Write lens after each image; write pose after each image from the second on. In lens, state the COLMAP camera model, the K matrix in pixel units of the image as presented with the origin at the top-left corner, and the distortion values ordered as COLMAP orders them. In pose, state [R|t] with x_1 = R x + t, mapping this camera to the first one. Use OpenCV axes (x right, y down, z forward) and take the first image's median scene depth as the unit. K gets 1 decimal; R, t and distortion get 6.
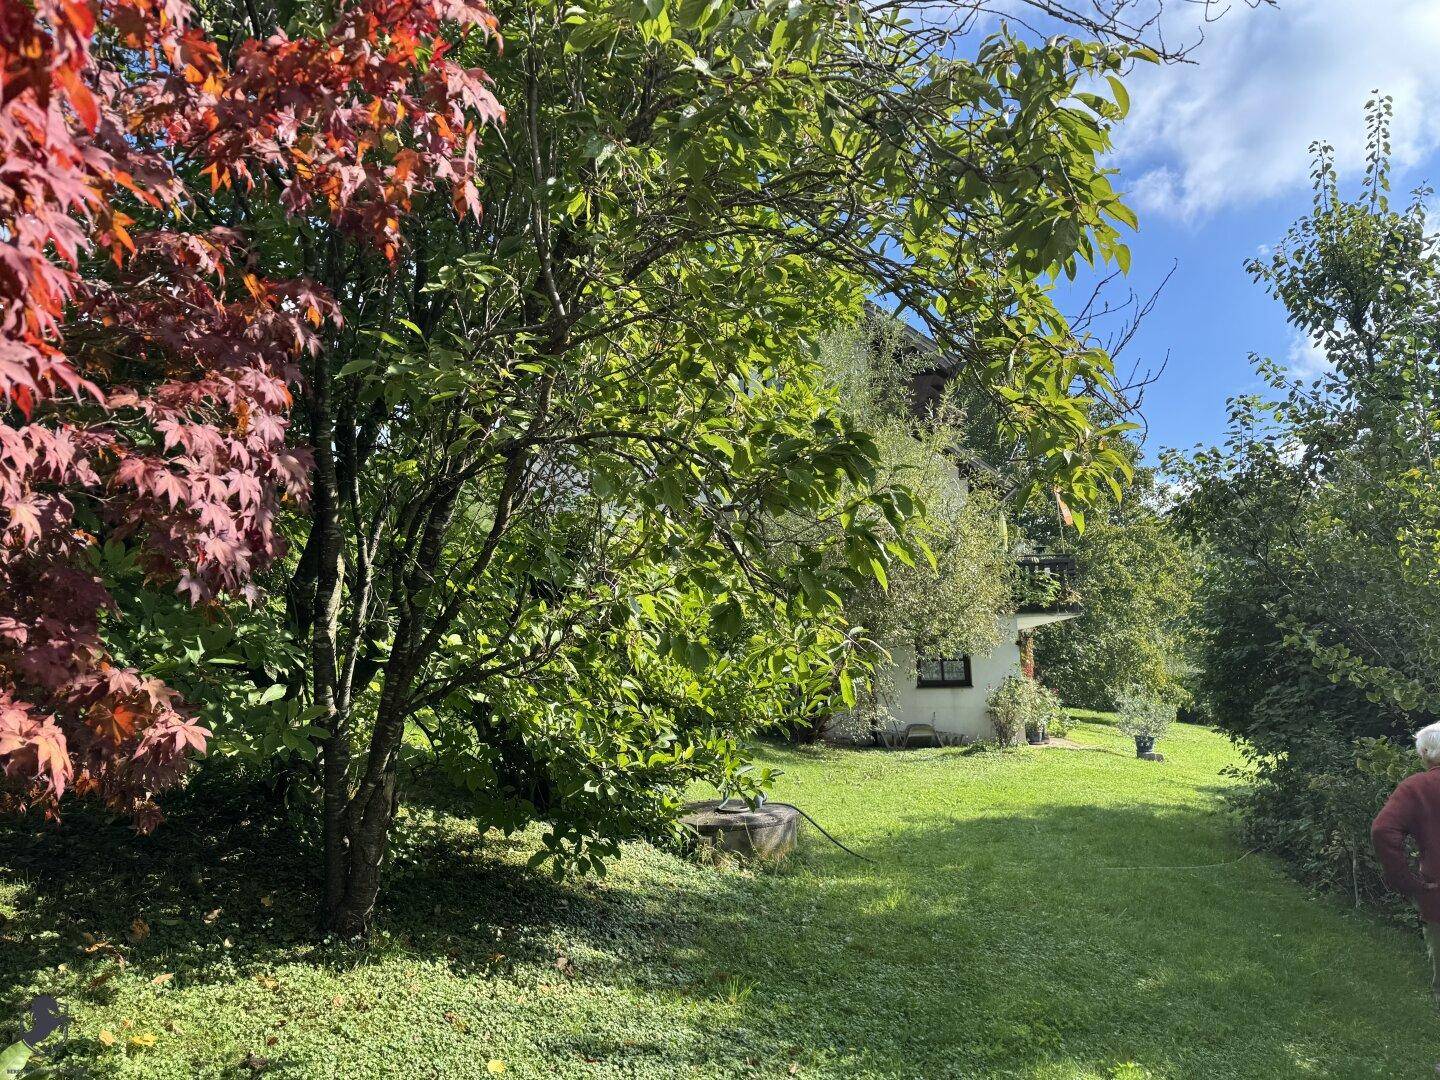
lens RADIAL K [[965.2, 0, 716.7], [0, 965.2, 538.4], [0, 0, 1]] dist [0.024062, -0.022523]
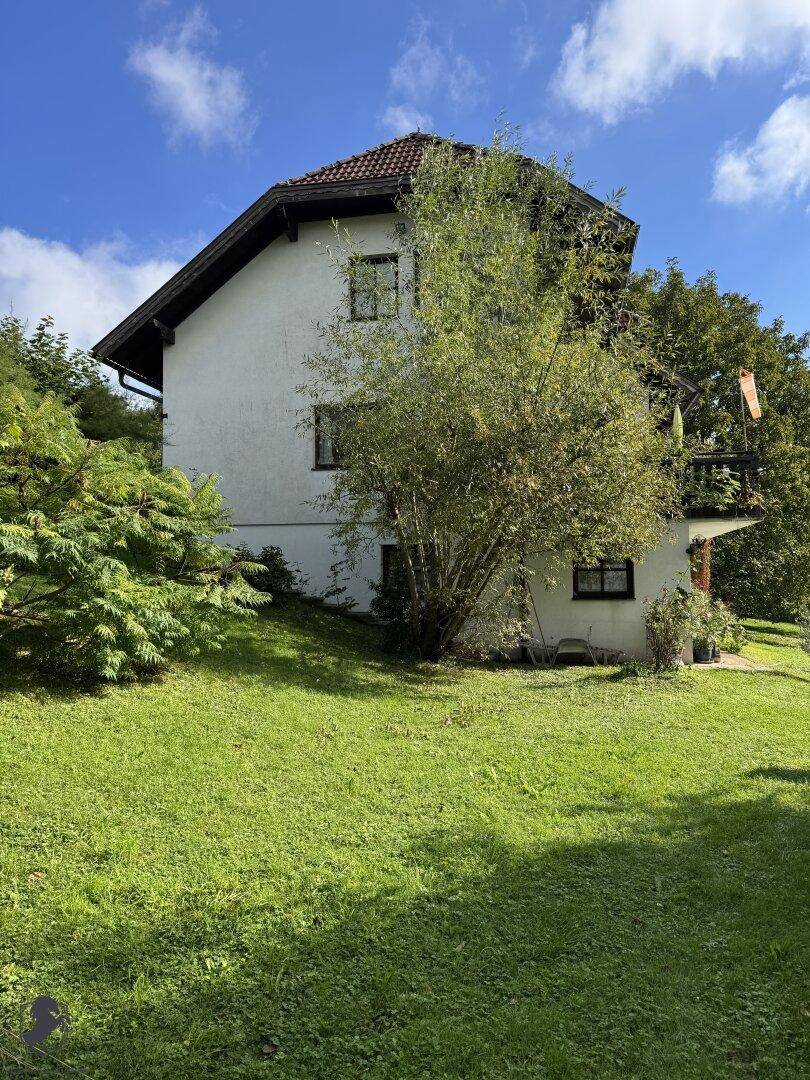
lens RADIAL K [[723.9, 0, 410.4], [0, 723.9, 556.6], [0, 0, 1]] dist [0.024062, -0.022523]
pose [[0.996069, 0.007447, -0.088265, 0.115584], [0.001340, 0.995079, 0.099074, 0.046626], [0.088569, -0.098803, 0.991158, 0.313842]]
